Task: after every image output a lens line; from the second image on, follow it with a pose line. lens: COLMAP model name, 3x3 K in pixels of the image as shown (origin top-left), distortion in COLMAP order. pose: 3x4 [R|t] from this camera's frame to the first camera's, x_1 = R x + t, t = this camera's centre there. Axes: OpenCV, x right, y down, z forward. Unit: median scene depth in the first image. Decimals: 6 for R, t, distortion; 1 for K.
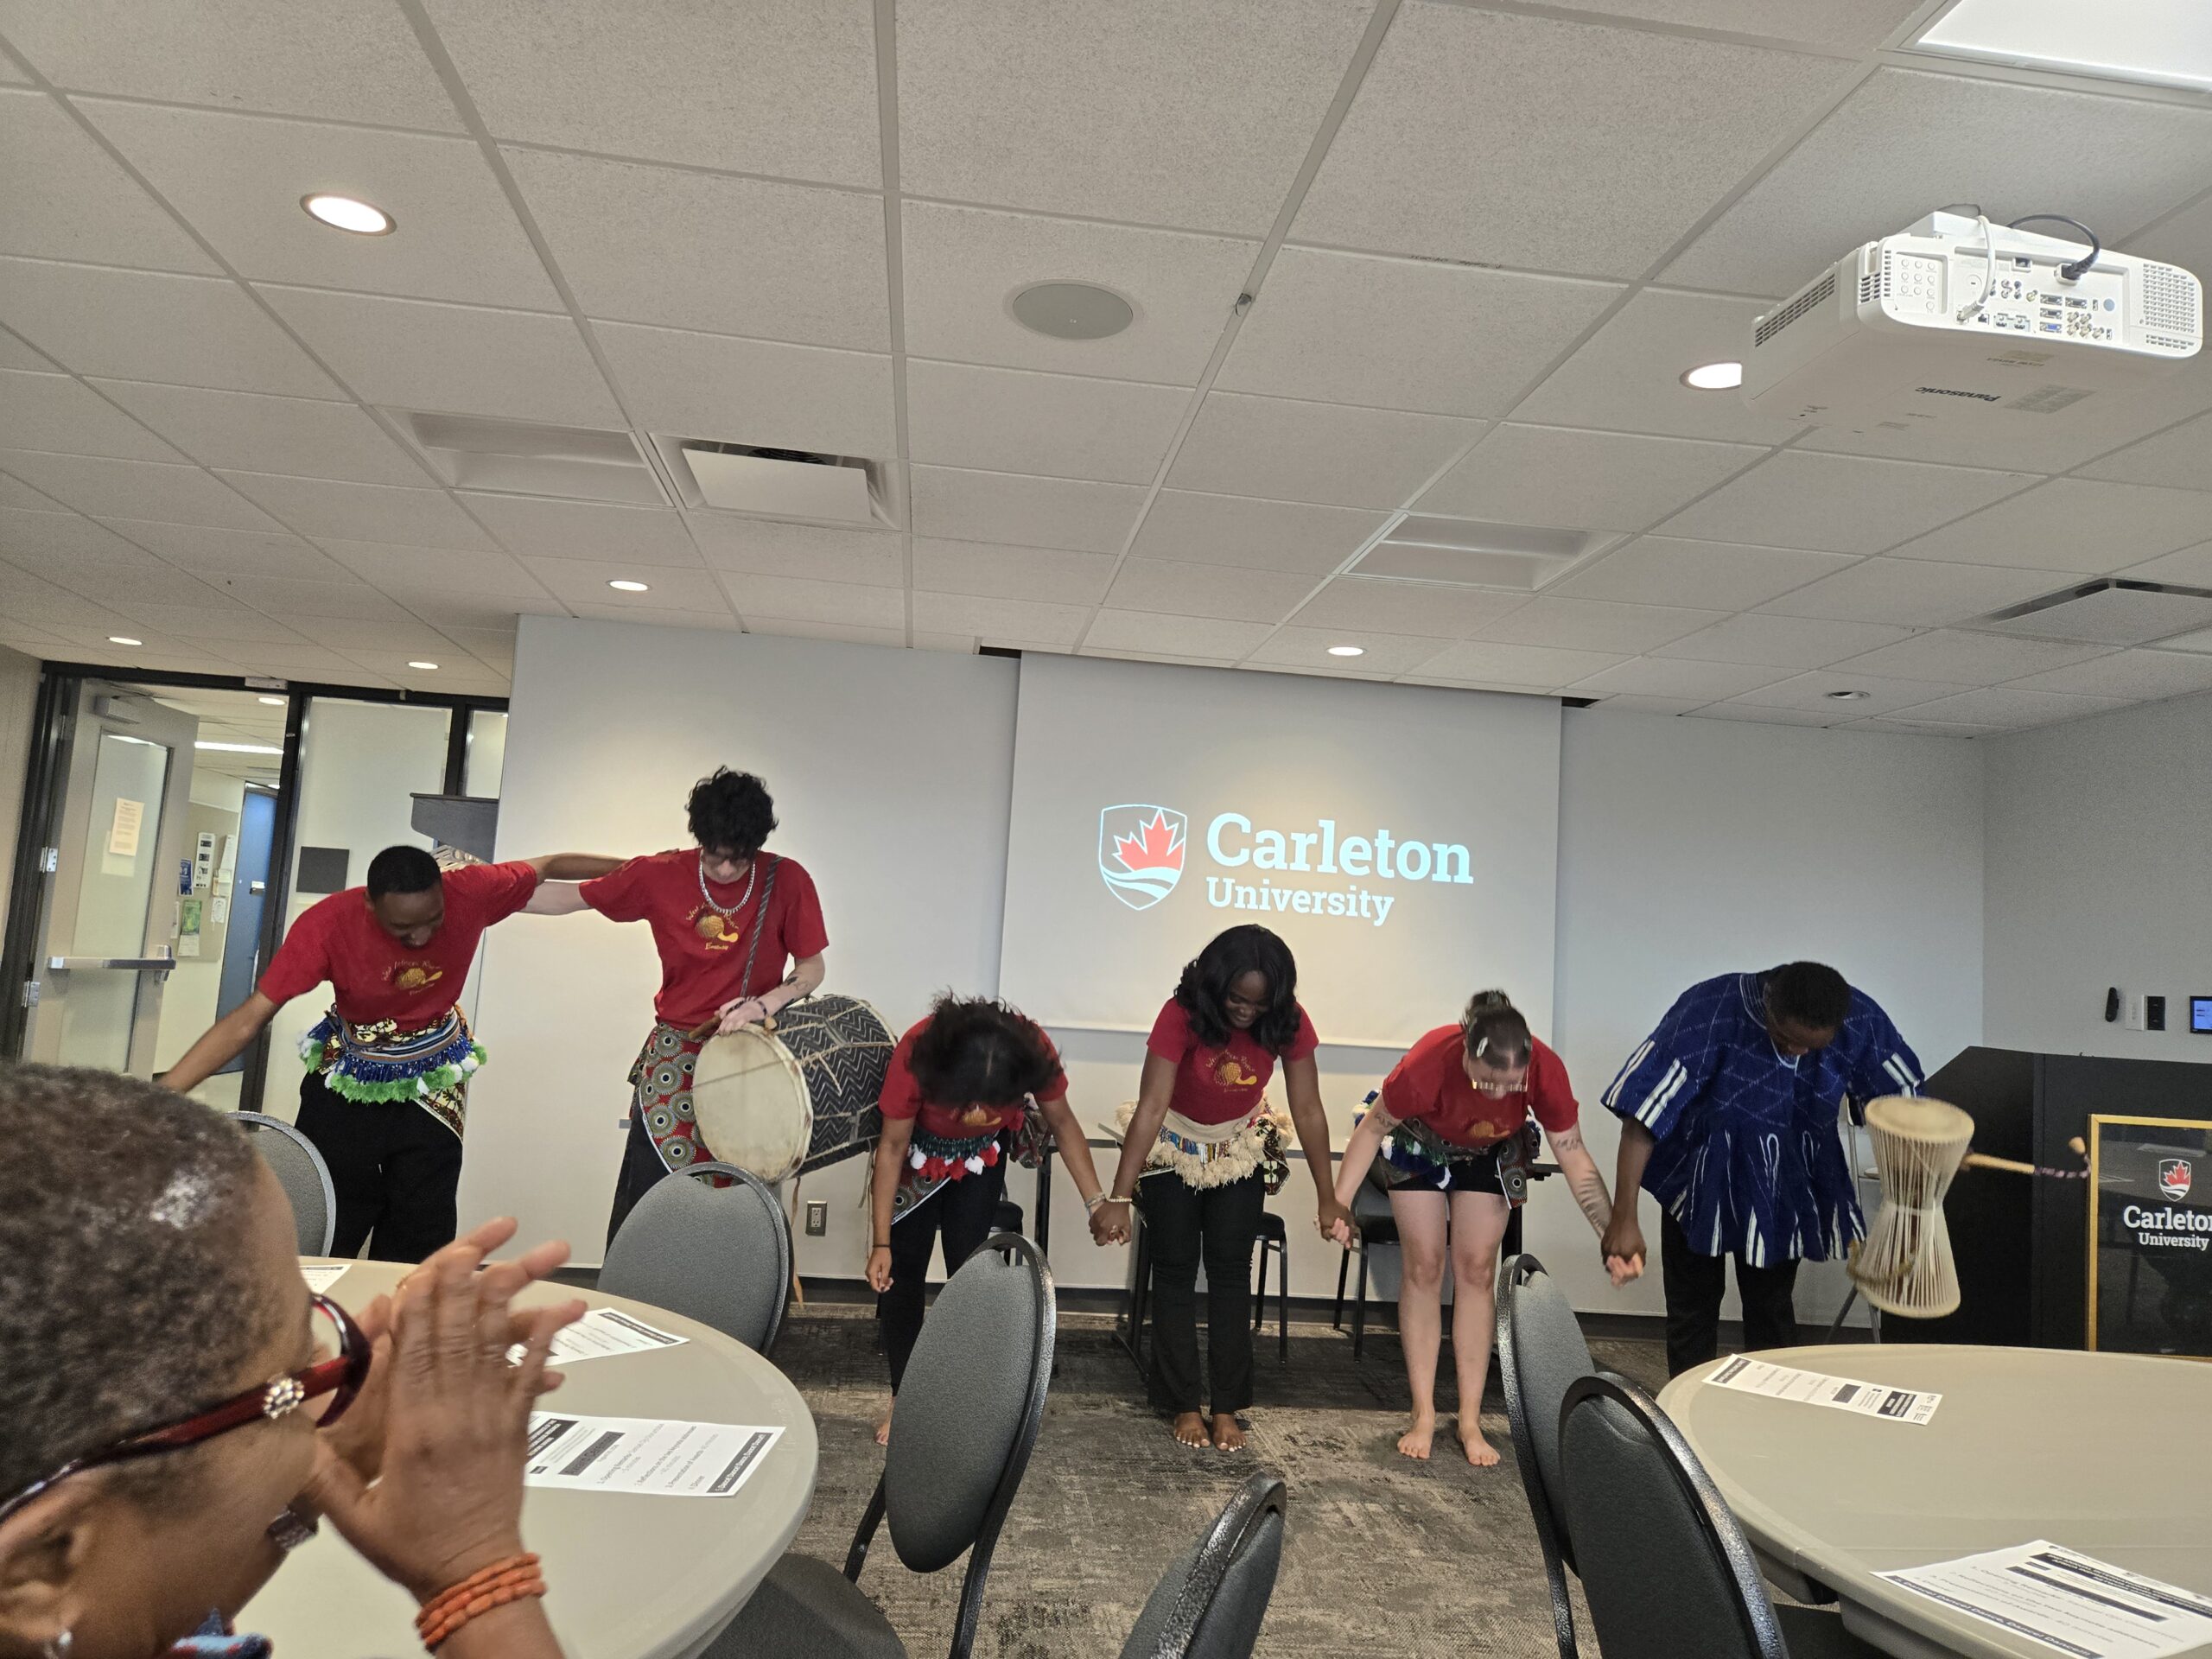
lens RADIAL K [[1439.2, 0, 1096.7], [0, 1439.2, 812.6], [0, 0, 1]] dist [0.073597, -0.064863]
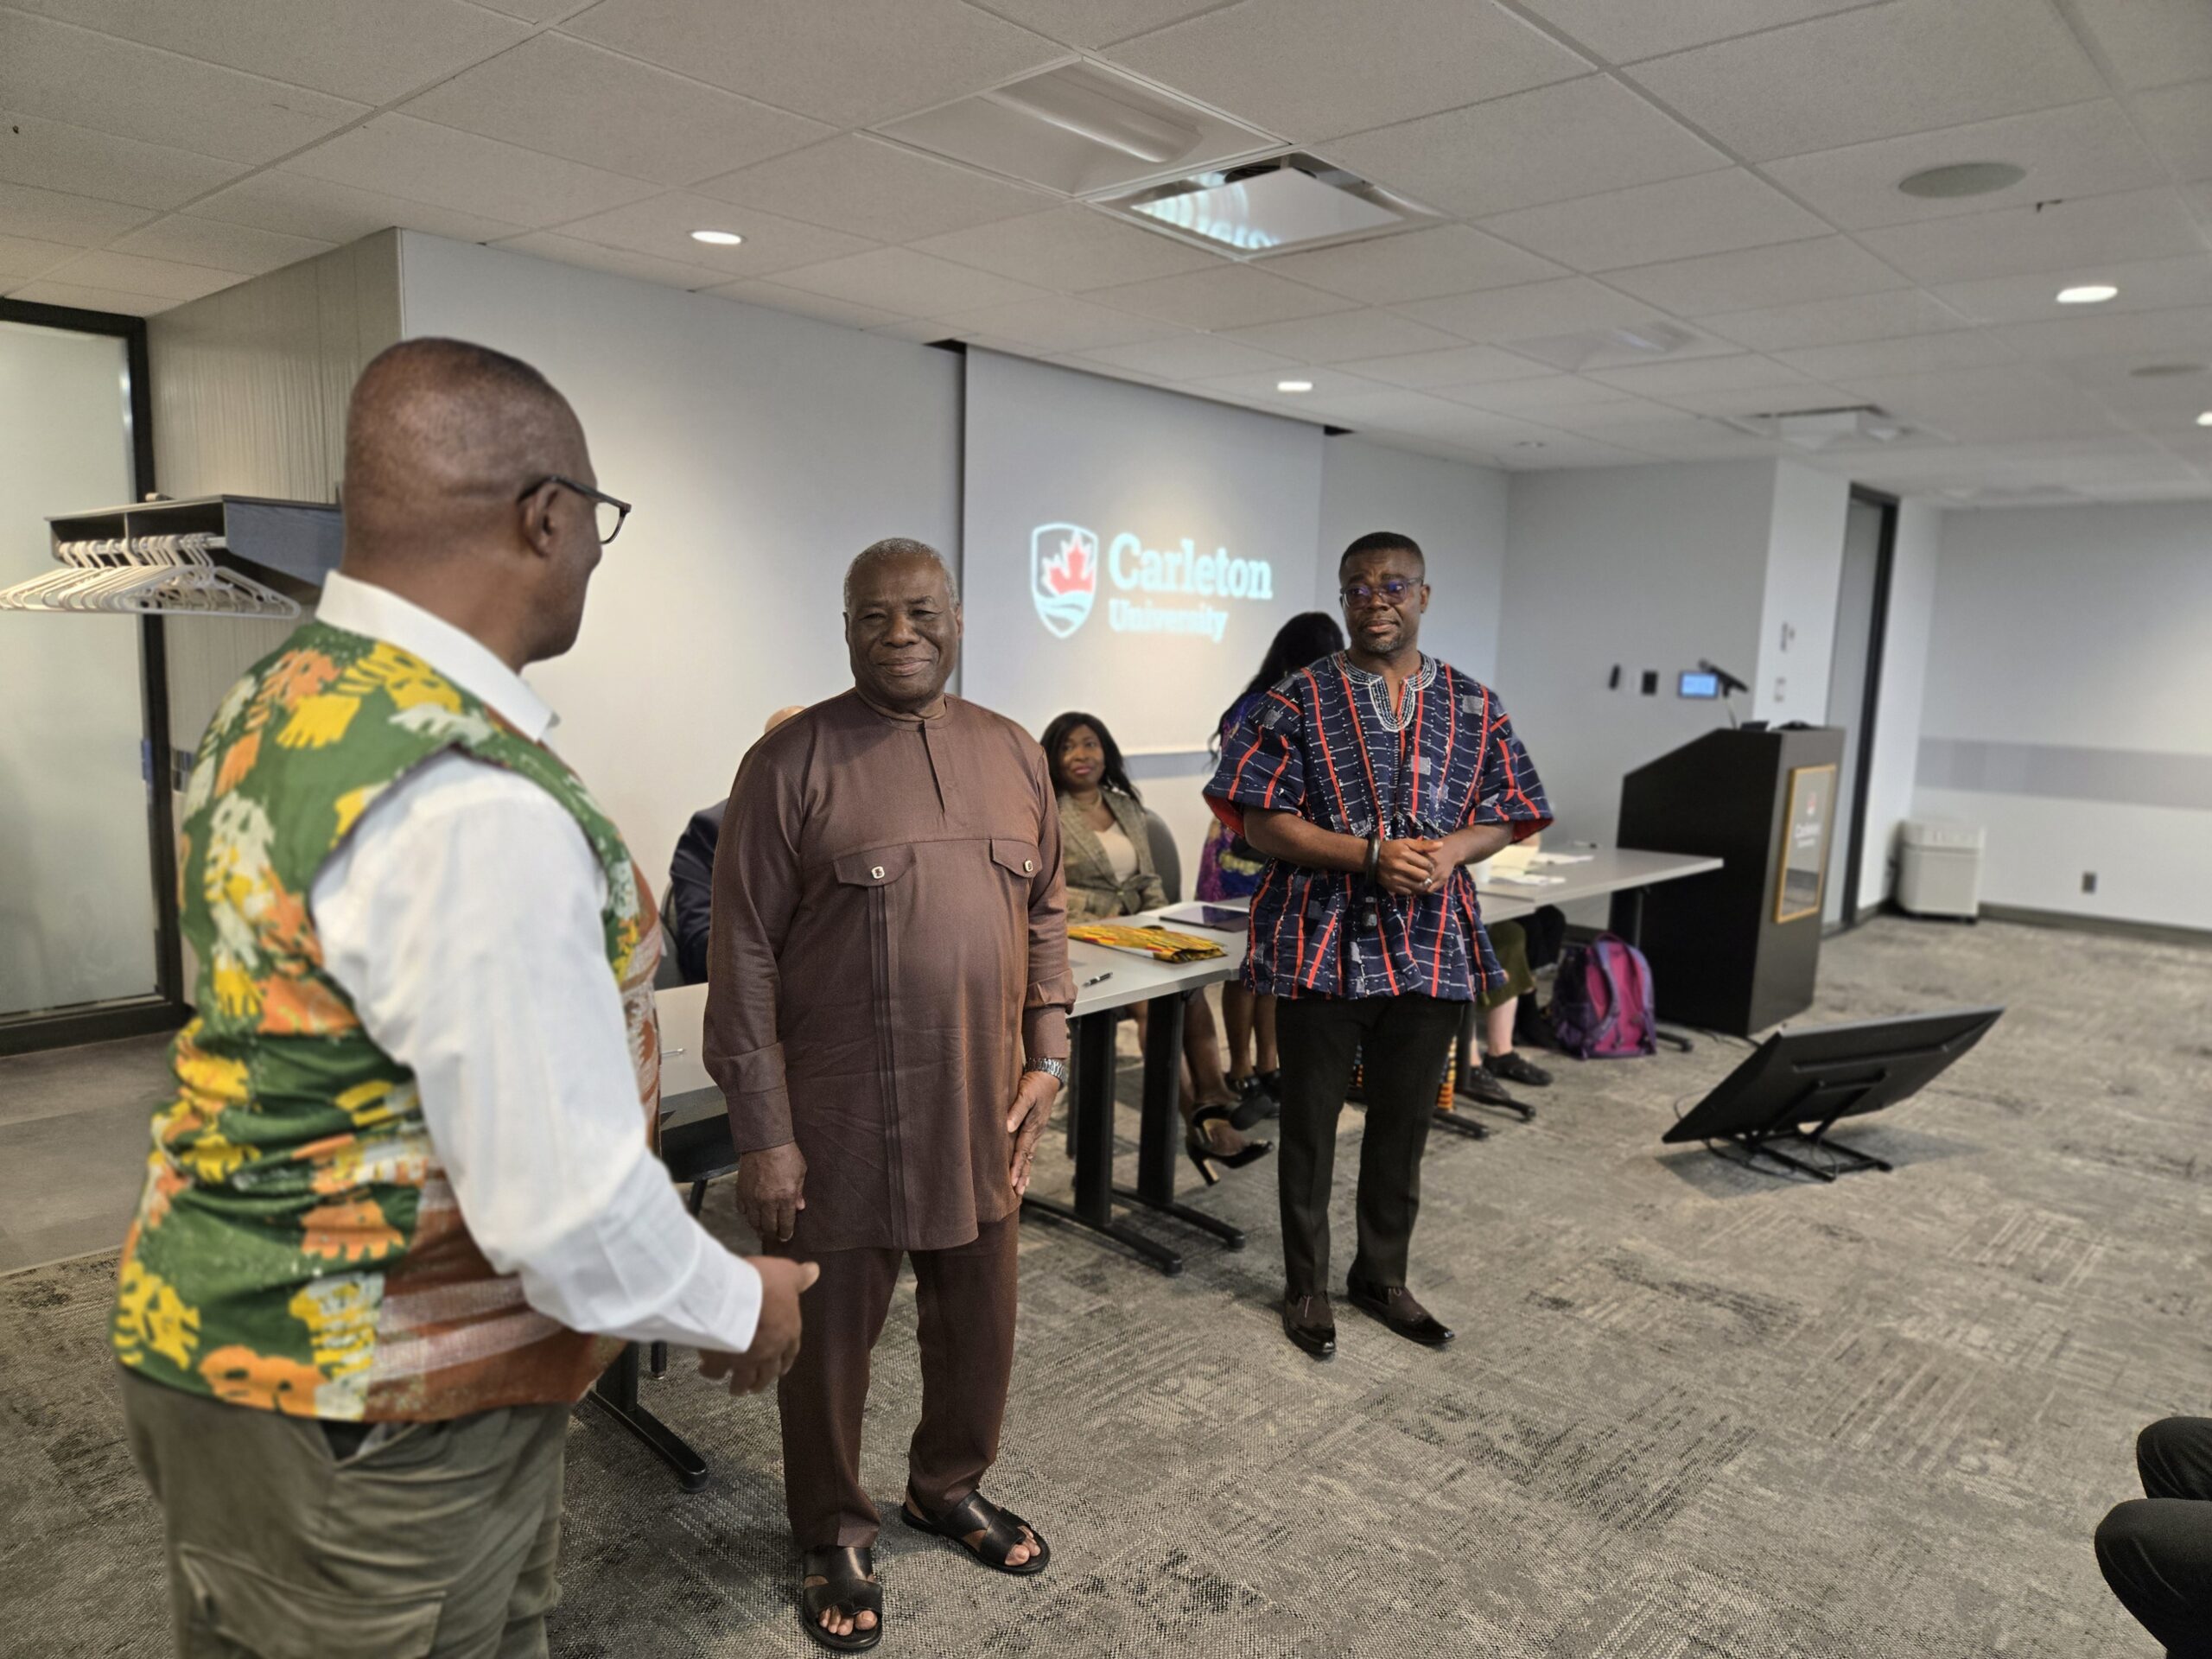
lens RADIAL K [[1439.2, 0, 1096.7], [0, 1439.2, 812.6], [0, 0, 1]] dist [0.073597, -0.064863]
pose [[0.761600, -0.116724, 0.637448, -0.579444], [-0.058391, 0.967284, 0.246884, -0.058551], [-0.645411, -0.225248, 0.729868, 0.240912]]
